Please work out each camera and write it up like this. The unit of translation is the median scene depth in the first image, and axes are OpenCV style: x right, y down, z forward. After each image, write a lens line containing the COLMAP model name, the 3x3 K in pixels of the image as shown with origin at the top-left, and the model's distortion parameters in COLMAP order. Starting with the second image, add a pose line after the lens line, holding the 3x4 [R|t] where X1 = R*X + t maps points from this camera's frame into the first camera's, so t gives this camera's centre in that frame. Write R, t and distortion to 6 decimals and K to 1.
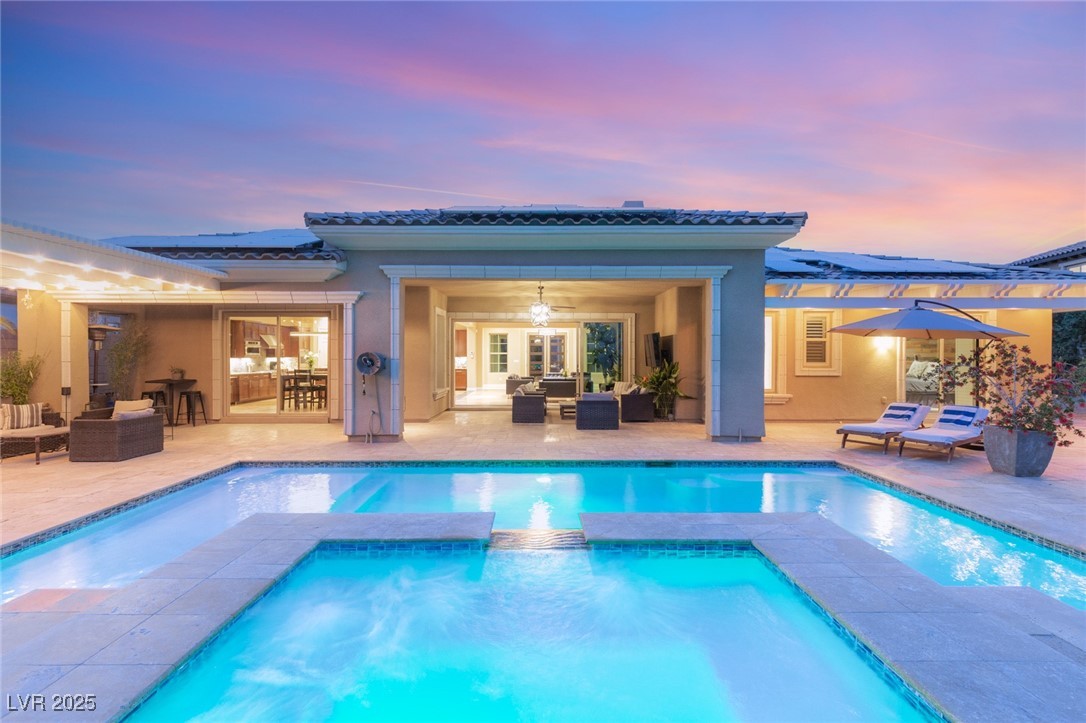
lens RADIAL K [[502.8, 0, 540.0], [0, 502.8, 357.3], [0, 0, 1]] dist [0.003123, -0.001033]
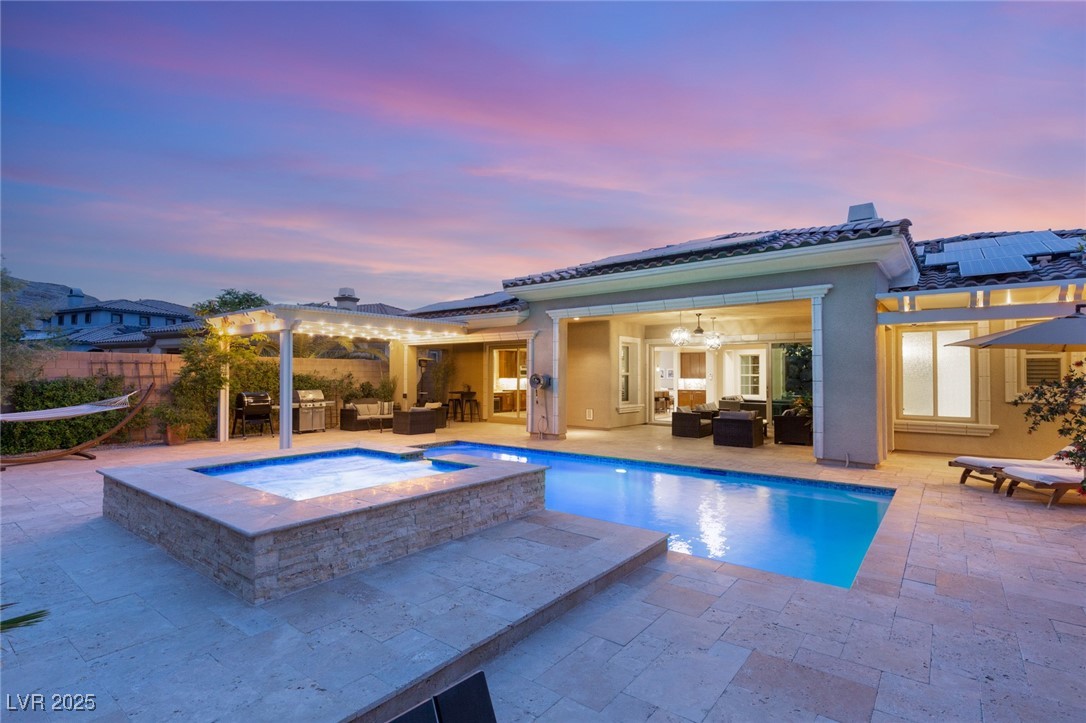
lens RADIAL K [[528.7, 0, 542.5], [0, 528.7, 362.1], [0, 0, 1]] dist [-0.002818, 0.000049]
pose [[0.783978, -0.015344, -0.620599, 0.569294], [-0.006178, 0.999452, -0.032515, 0.006075], [0.620758, 0.029325, 0.783454, -0.144391]]
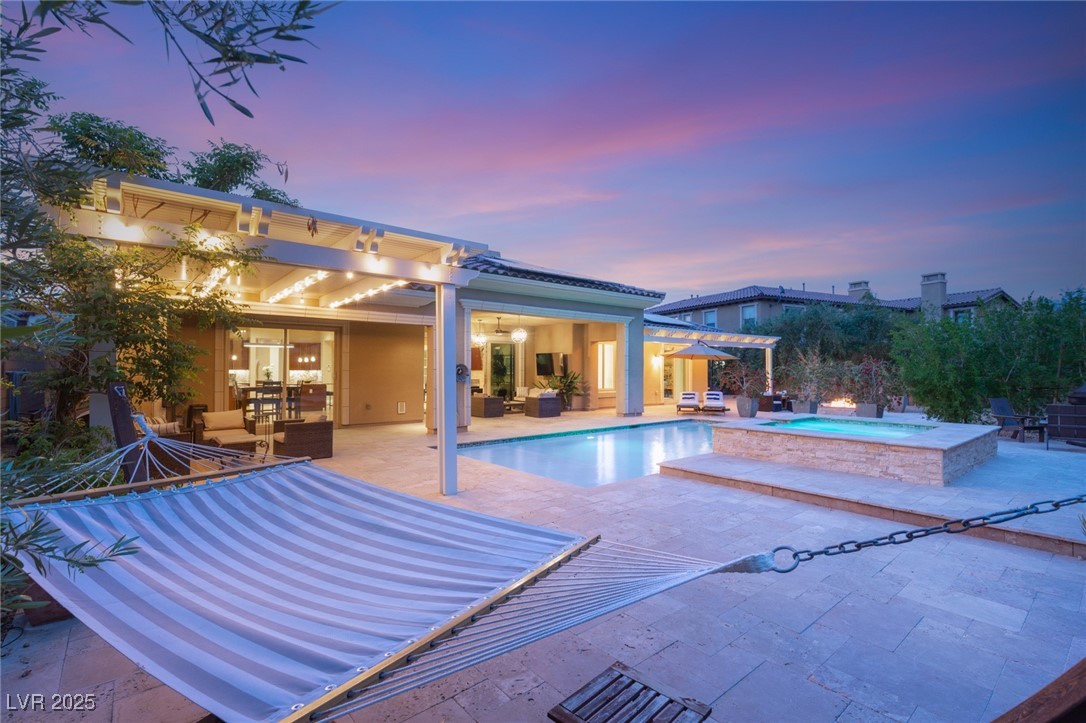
lens RADIAL K [[502.8, 0, 544.0], [0, 502.8, 362.4], [0, 0, 1]] dist [0.003123, -0.001033]
pose [[0.764006, 0.008016, 0.645159, -0.992891], [0.005013, 0.999819, -0.018359, 0.009684], [-0.645189, 0.017261, 0.763828, -0.150919]]
